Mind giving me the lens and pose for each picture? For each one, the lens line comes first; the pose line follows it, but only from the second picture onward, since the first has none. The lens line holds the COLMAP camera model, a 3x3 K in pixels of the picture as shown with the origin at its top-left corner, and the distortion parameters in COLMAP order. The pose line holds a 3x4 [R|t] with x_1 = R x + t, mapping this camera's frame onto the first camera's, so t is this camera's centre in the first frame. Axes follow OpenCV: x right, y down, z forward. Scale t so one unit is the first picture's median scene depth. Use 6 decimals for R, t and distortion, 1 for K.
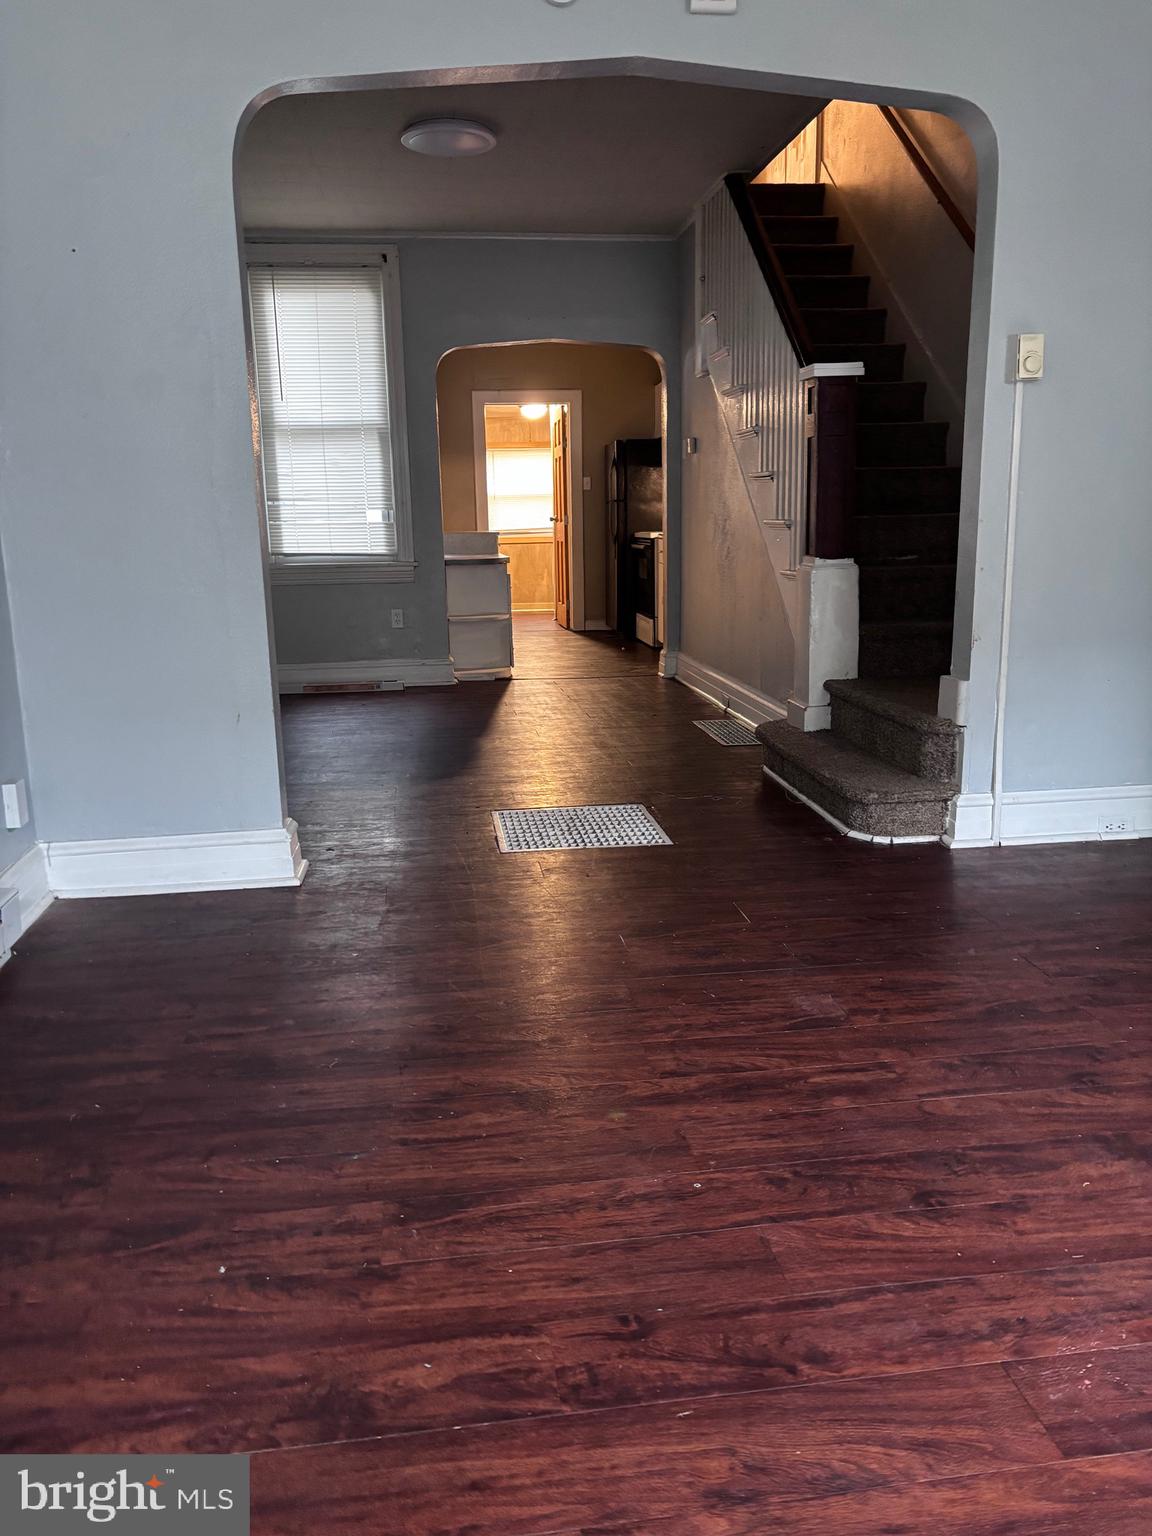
lens RADIAL K [[1159.1, 0, 575.0], [0, 1159.1, 771.3], [0, 0, 1]] dist [0.001709, -0.000263]
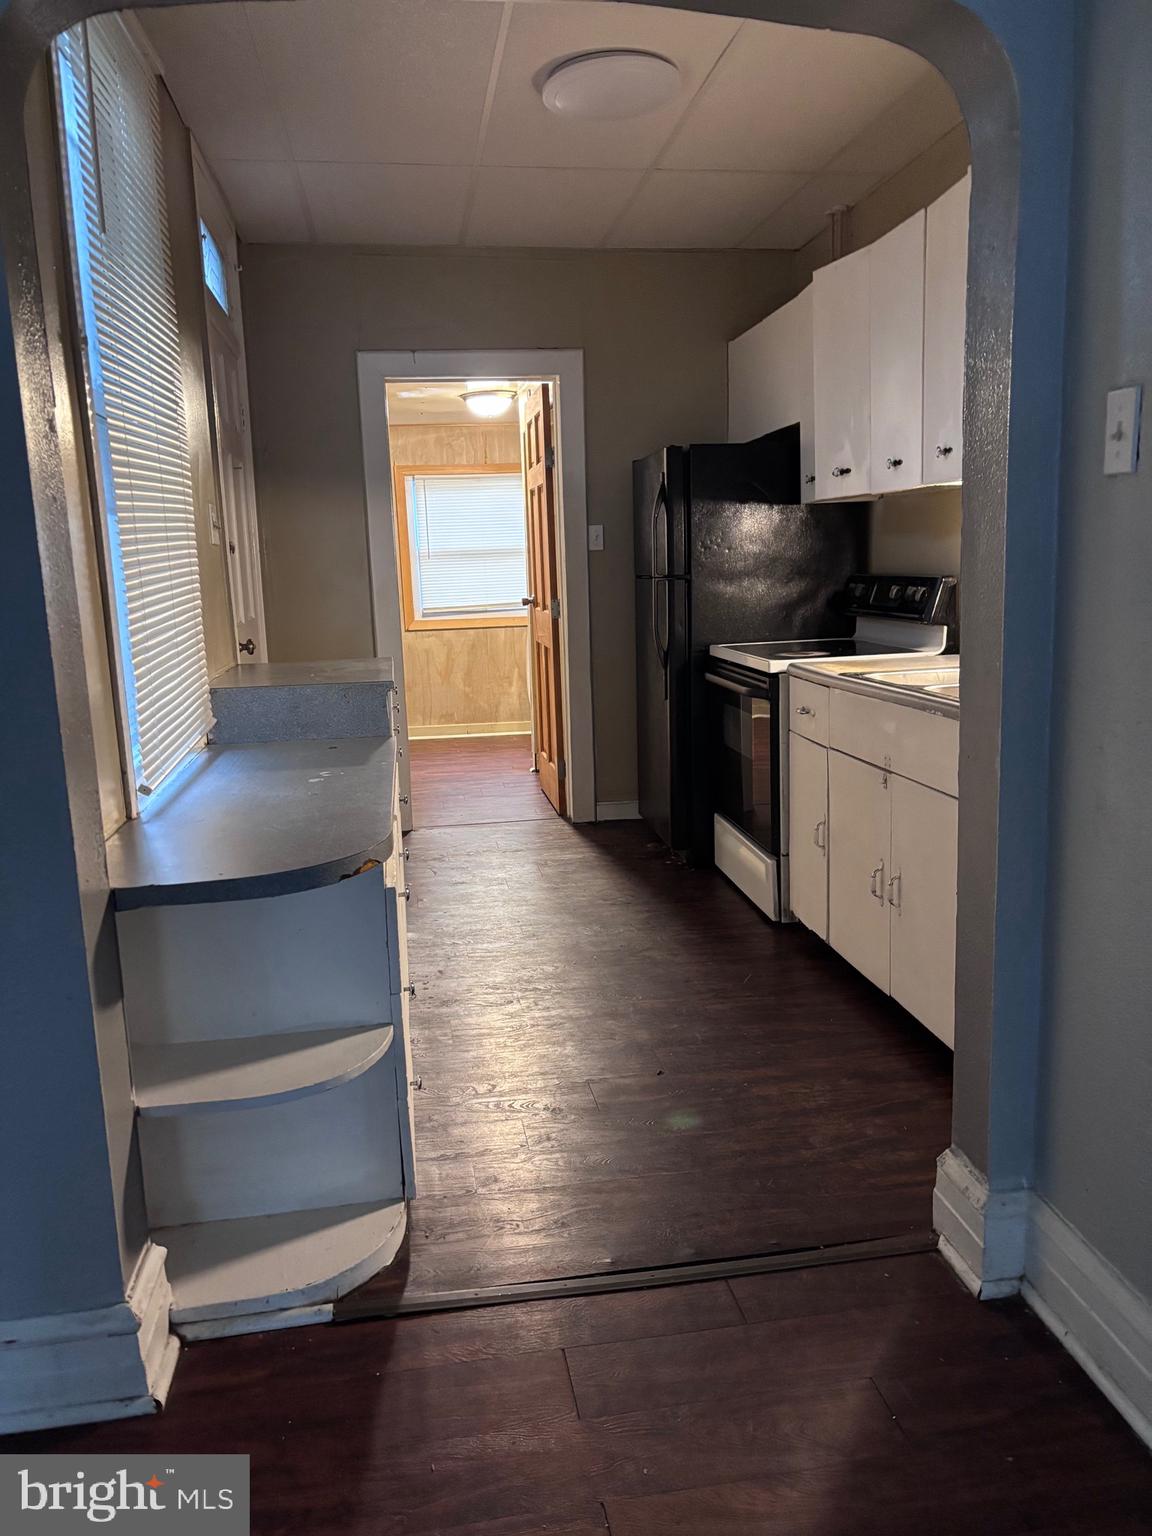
lens RADIAL K [[1175.2, 0, 577.5], [0, 1175.2, 769.0], [0, 0, 1]] dist [0.008257, 0.000470]
pose [[0.999407, -0.022249, 0.026261, -0.013007], [0.023121, 0.999175, -0.033387, -0.129035], [-0.025496, 0.033974, 0.999097, 0.485929]]
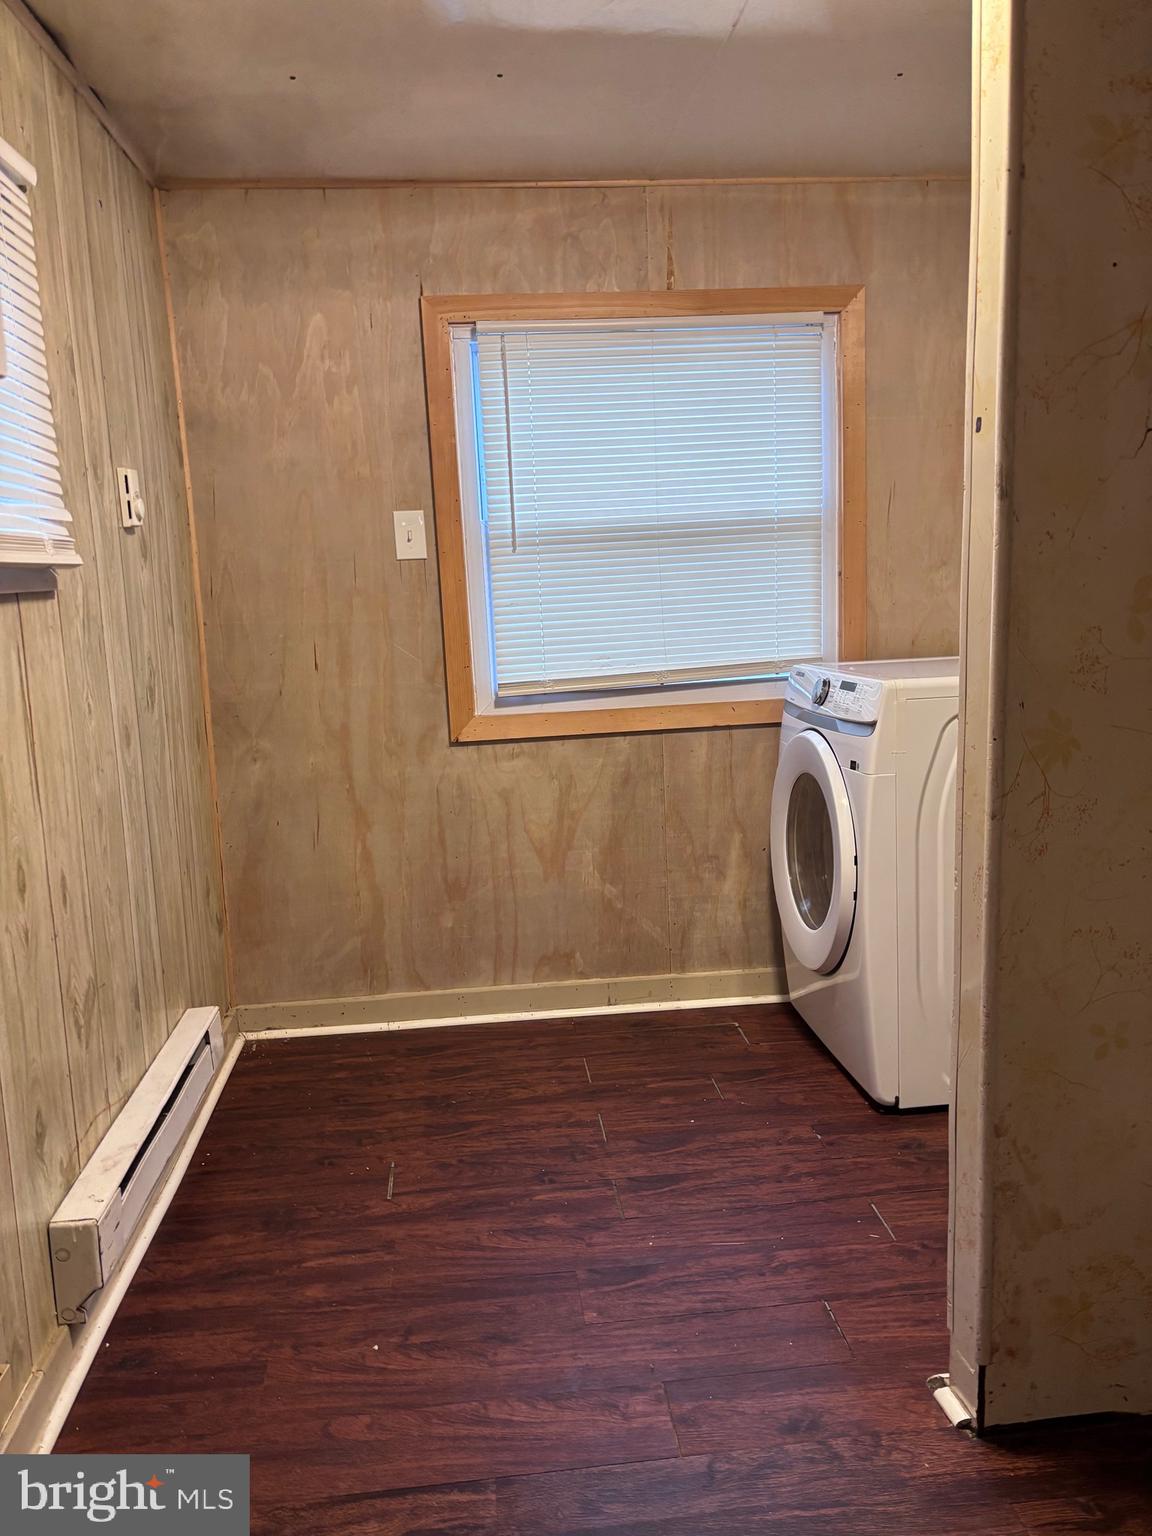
lens RADIAL K [[1175.2, 0, 572.9], [0, 1175.2, 763.0], [0, 0, 1]] dist [0.008257, 0.000470]
pose [[0.998973, -0.015140, -0.042703, -0.041619], [0.012872, 0.998518, -0.052888, -0.187484], [0.043440, 0.052284, 0.997687, 0.773797]]
